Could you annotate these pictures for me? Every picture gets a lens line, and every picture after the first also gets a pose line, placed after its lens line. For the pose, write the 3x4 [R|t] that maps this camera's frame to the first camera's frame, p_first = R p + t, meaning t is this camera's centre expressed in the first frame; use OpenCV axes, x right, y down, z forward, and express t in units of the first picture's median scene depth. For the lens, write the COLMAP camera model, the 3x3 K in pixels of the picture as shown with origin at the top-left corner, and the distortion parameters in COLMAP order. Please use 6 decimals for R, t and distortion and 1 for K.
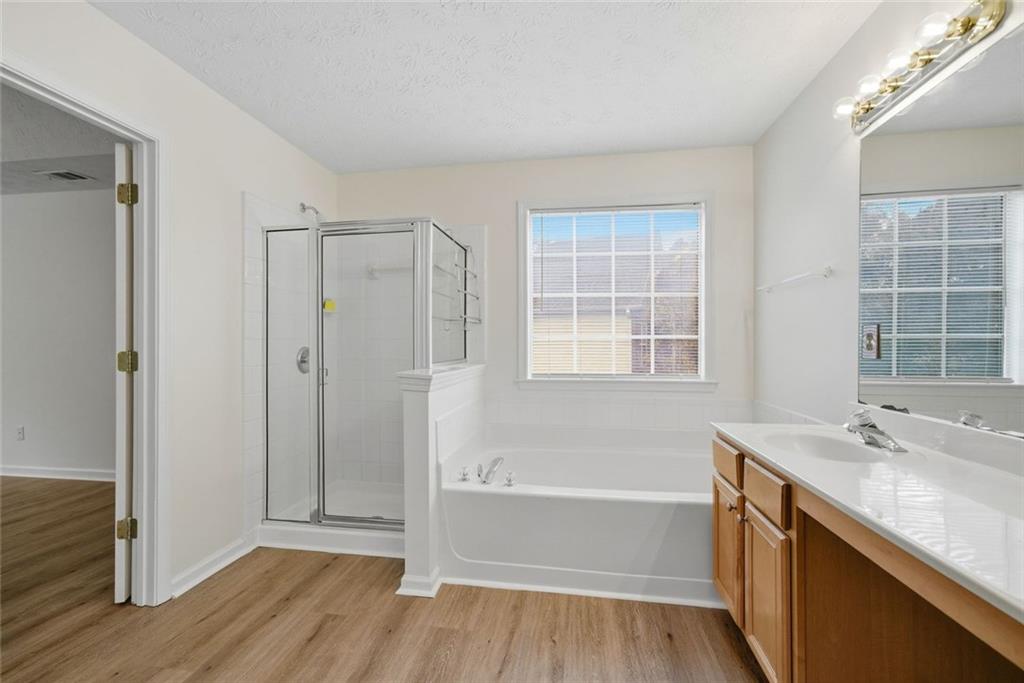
lens RADIAL K [[469.9, 0, 512.0], [0, 469.9, 341.5], [0, 0, 1]] dist [-0.001289, 0.000303]
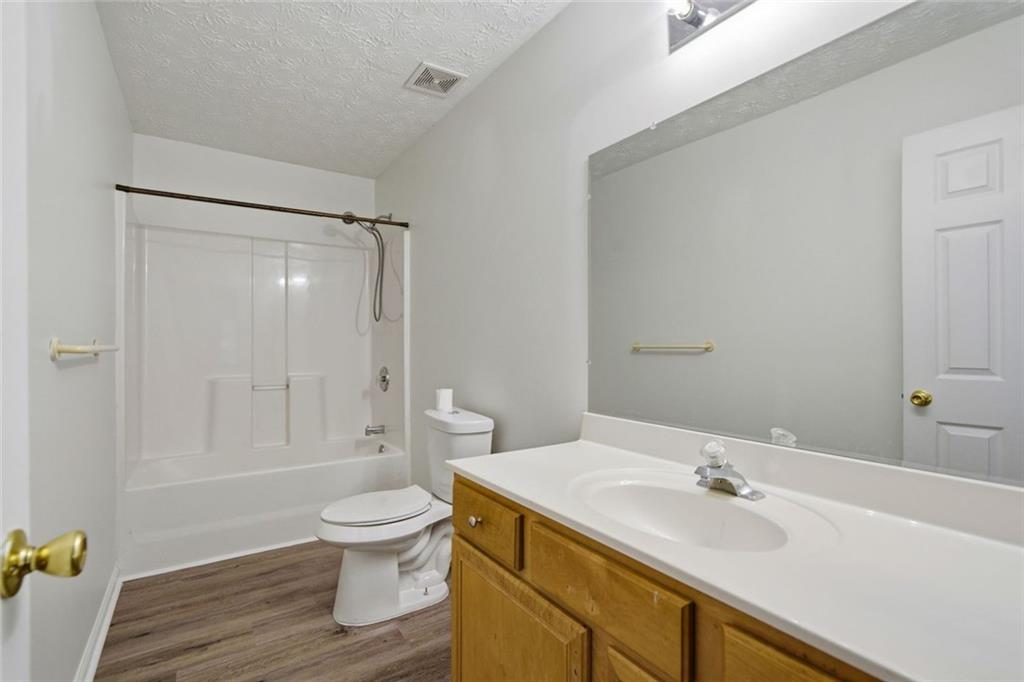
lens RADIAL K [[469.9, 0, 512.0], [0, 469.9, 341.0], [0, 0, 1]] dist [-0.001289, 0.000303]
pose [[0.745897, -0.006619, 0.666028, 0.055922], [-0.000528, 0.999944, 0.010528, -0.006023], [-0.666061, -0.008204, 0.745852, 0.589887]]
